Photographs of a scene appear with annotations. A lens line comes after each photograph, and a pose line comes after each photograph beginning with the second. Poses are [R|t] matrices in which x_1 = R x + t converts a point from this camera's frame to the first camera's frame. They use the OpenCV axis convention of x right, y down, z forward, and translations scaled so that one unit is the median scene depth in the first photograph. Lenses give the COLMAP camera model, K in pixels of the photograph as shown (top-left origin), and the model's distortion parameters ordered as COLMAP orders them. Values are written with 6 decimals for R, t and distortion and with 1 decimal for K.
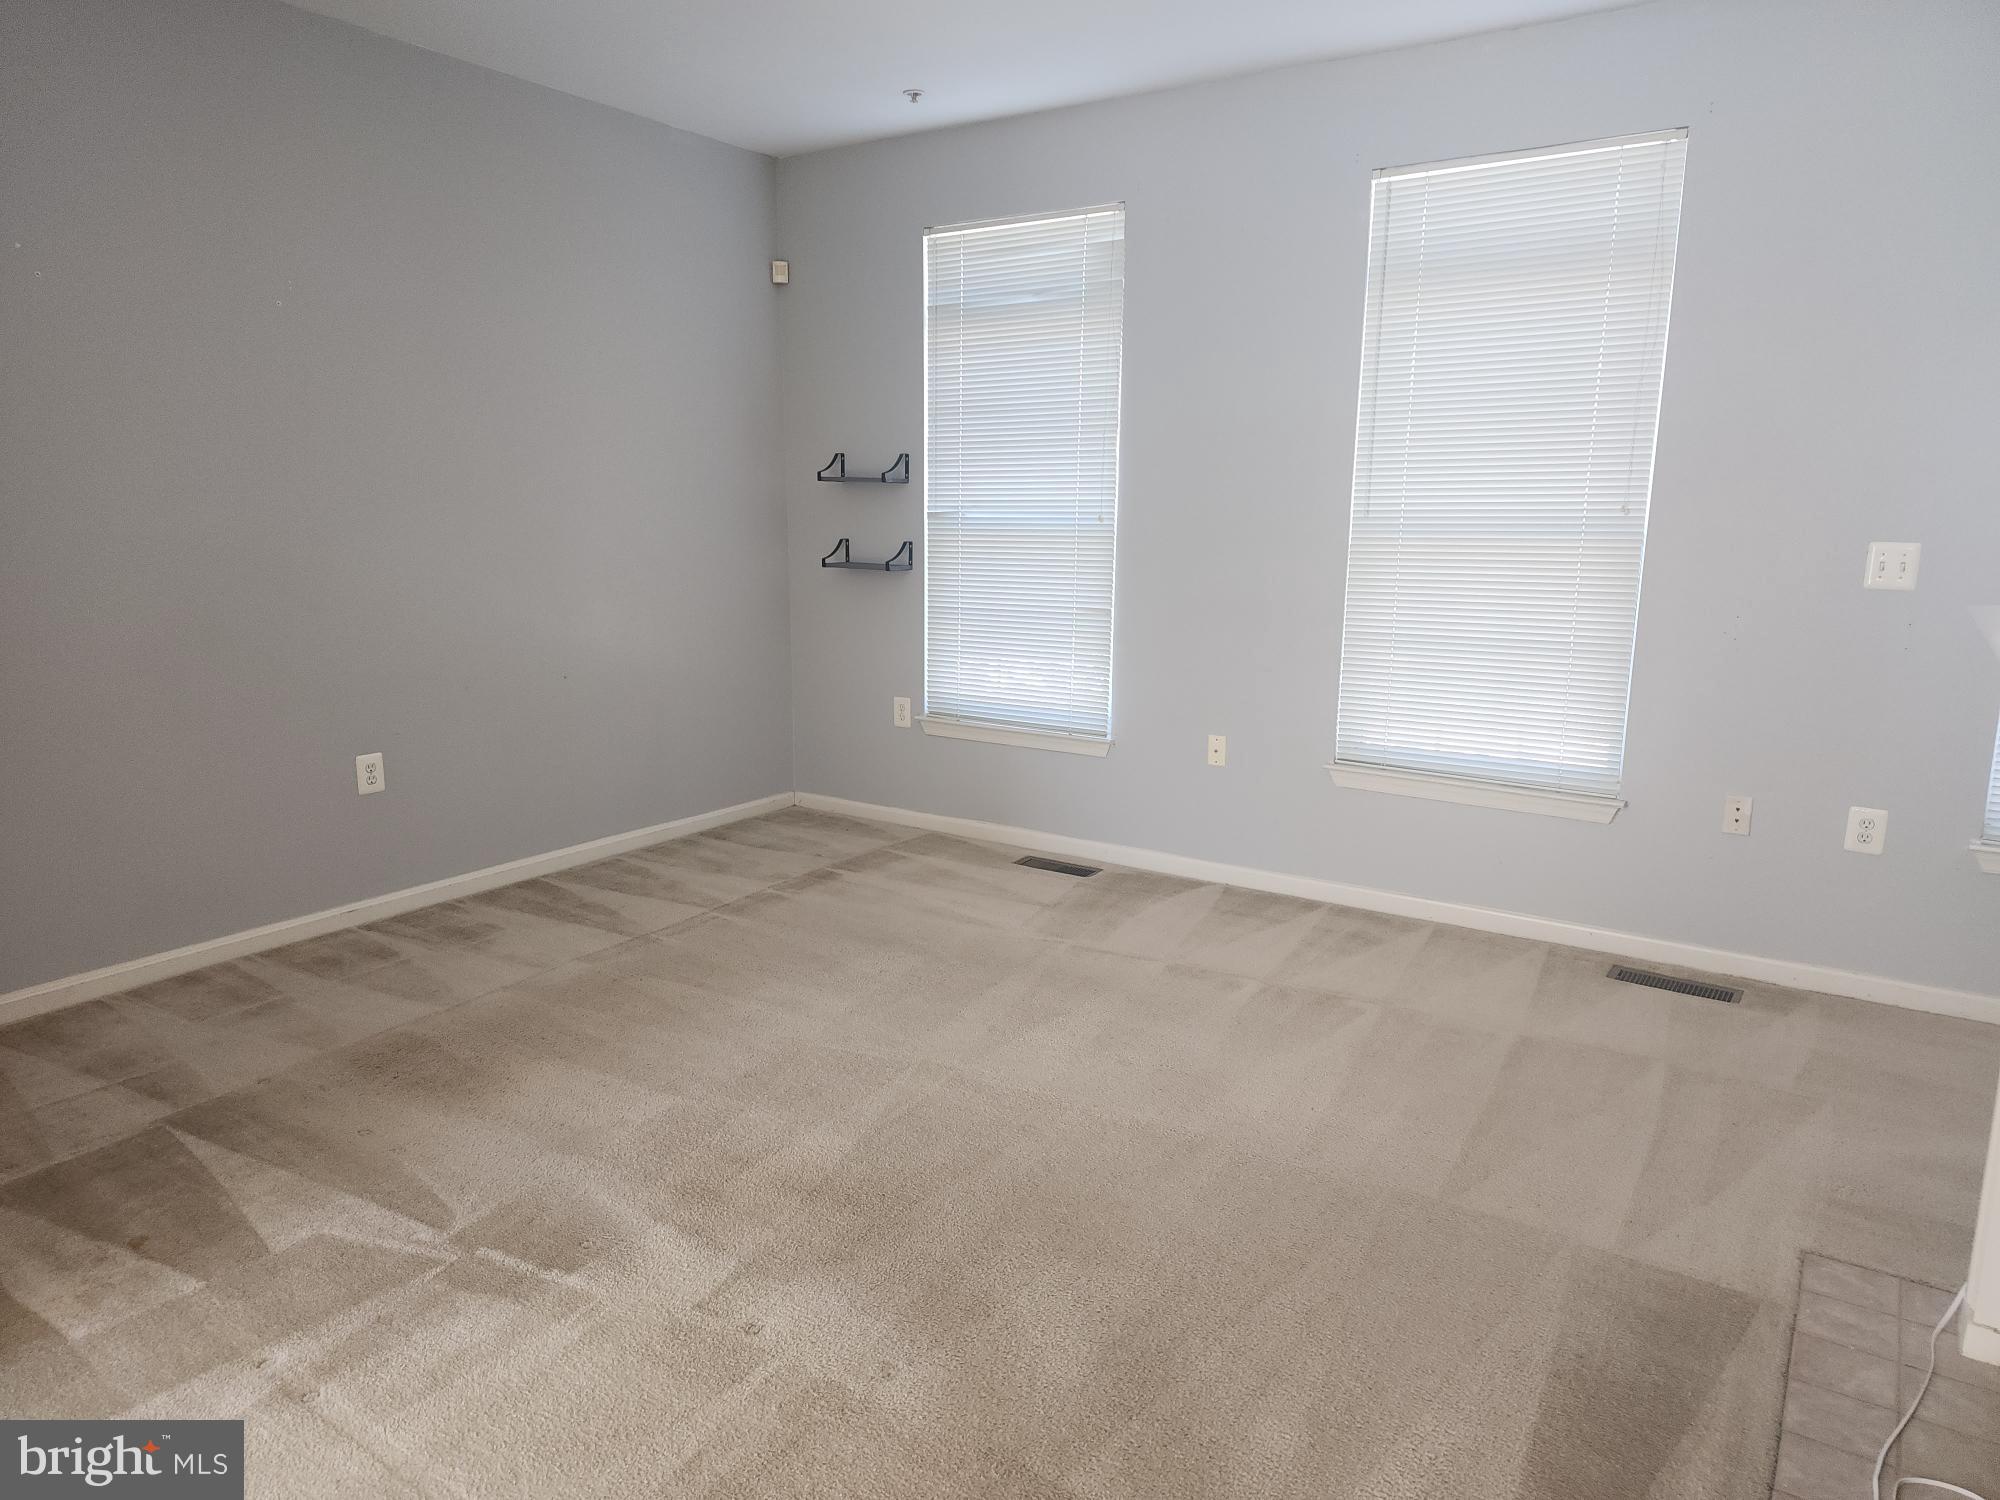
lens RADIAL K [[1330.2, 0, 1000.5], [0, 1330.2, 743.4], [0, 0, 1]] dist [0.025146, -0.022429]
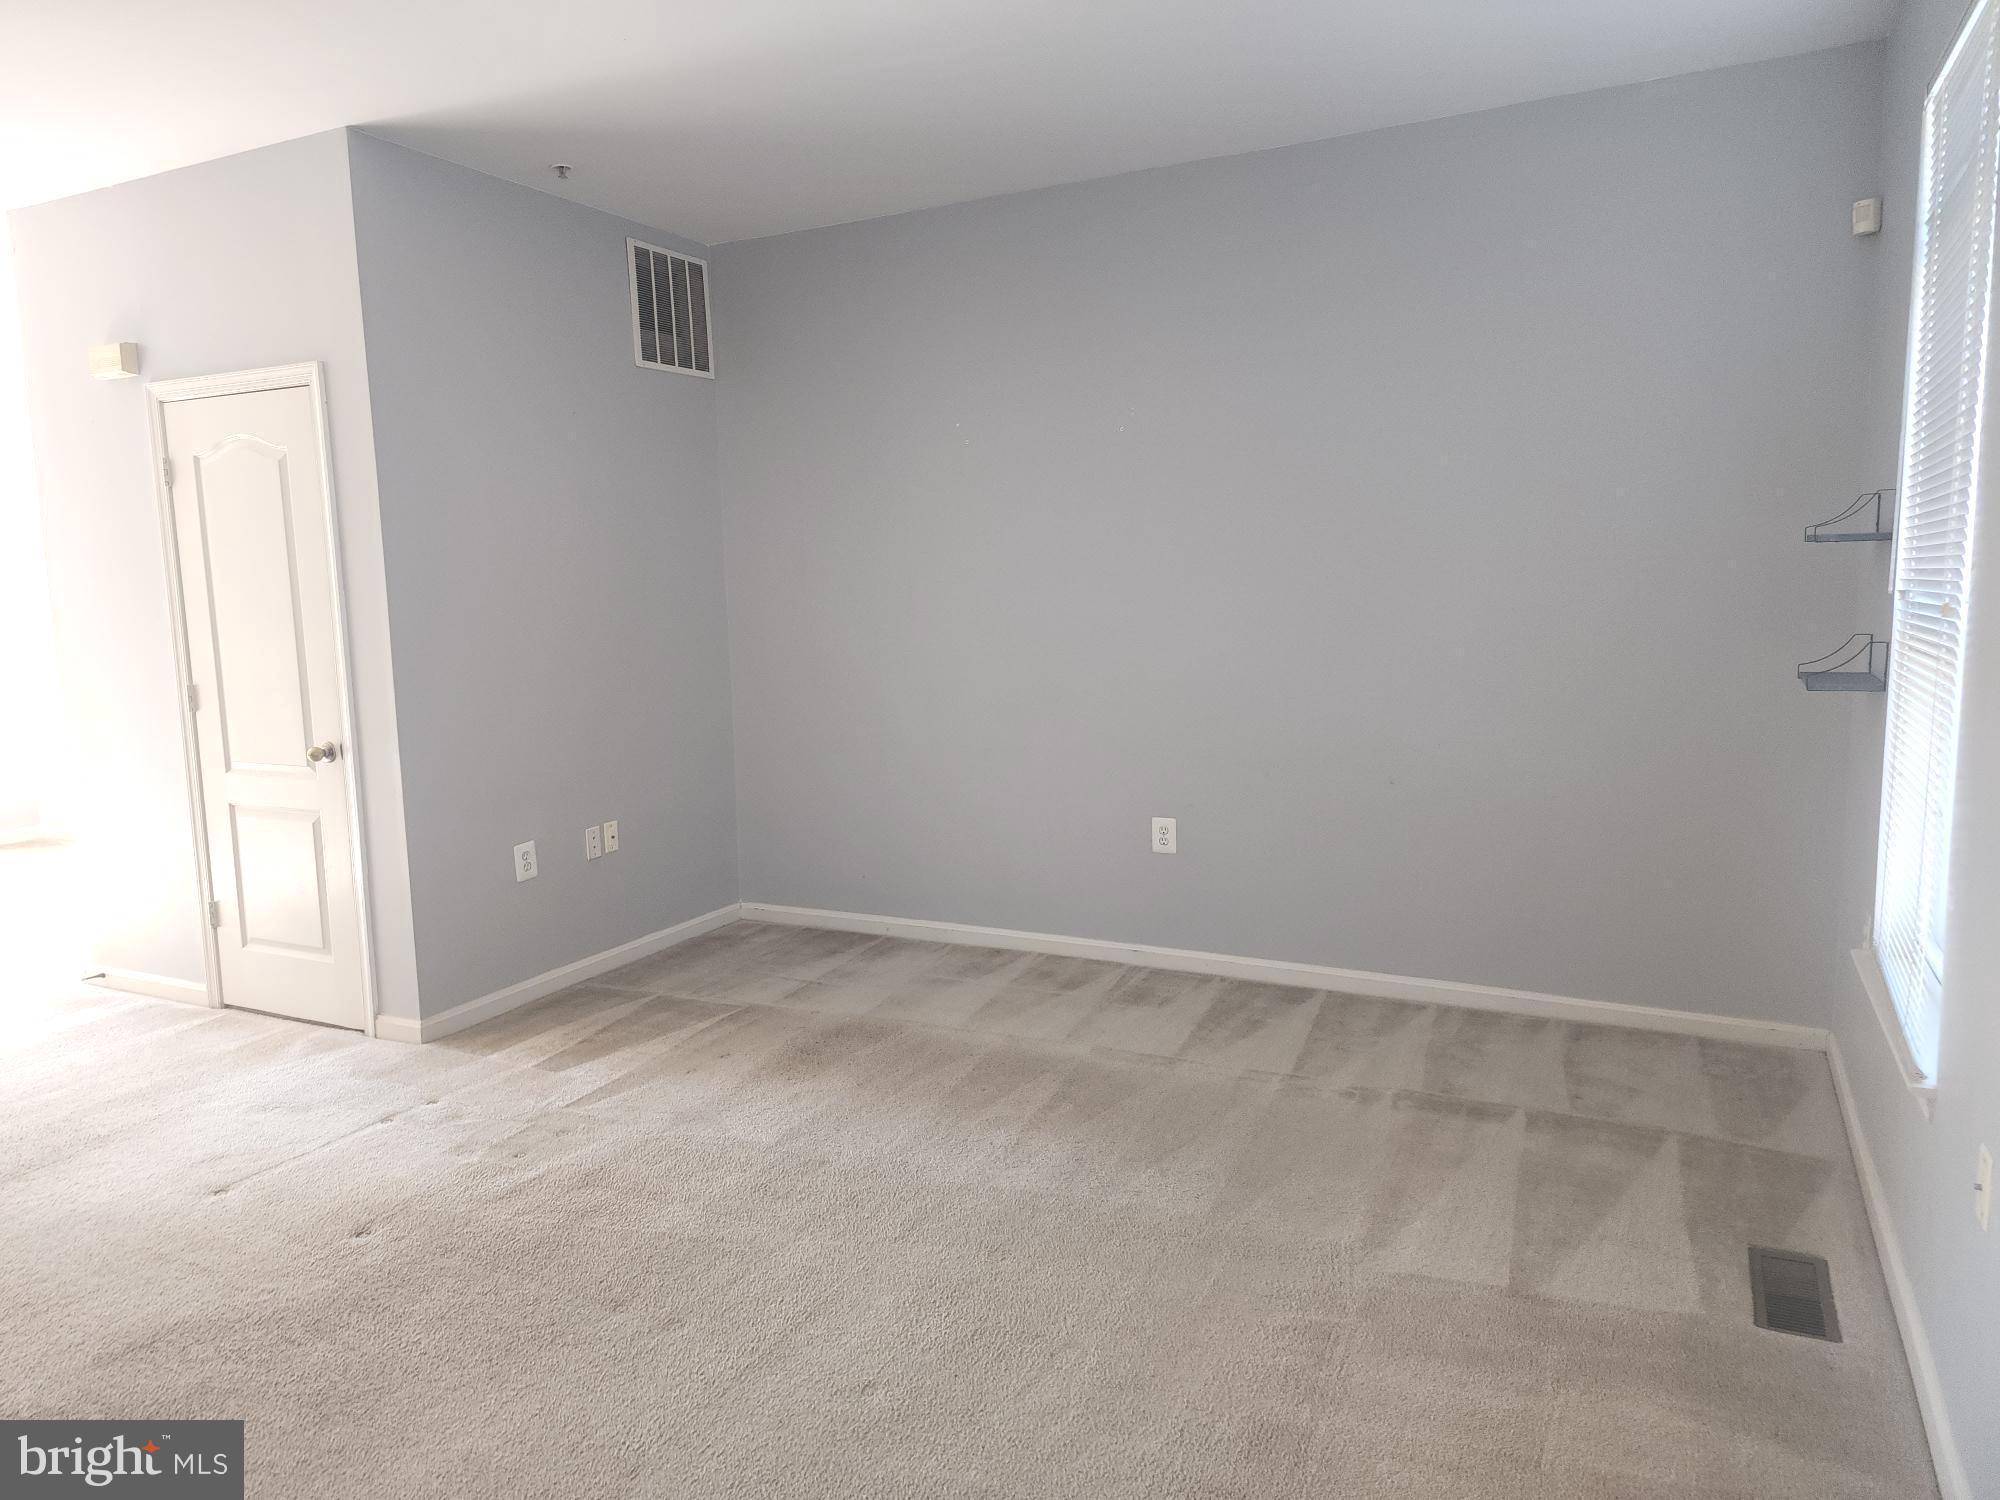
lens RADIAL K [[1330.2, 0, 995.0], [0, 1330.2, 758.9], [0, 0, 1]] dist [0.025146, -0.022429]
pose [[0.097801, 0.129484, -0.986747, 0.593823], [-0.154107, 0.981511, 0.113523, -0.143366], [0.983202, 0.140962, 0.115947, 0.730801]]
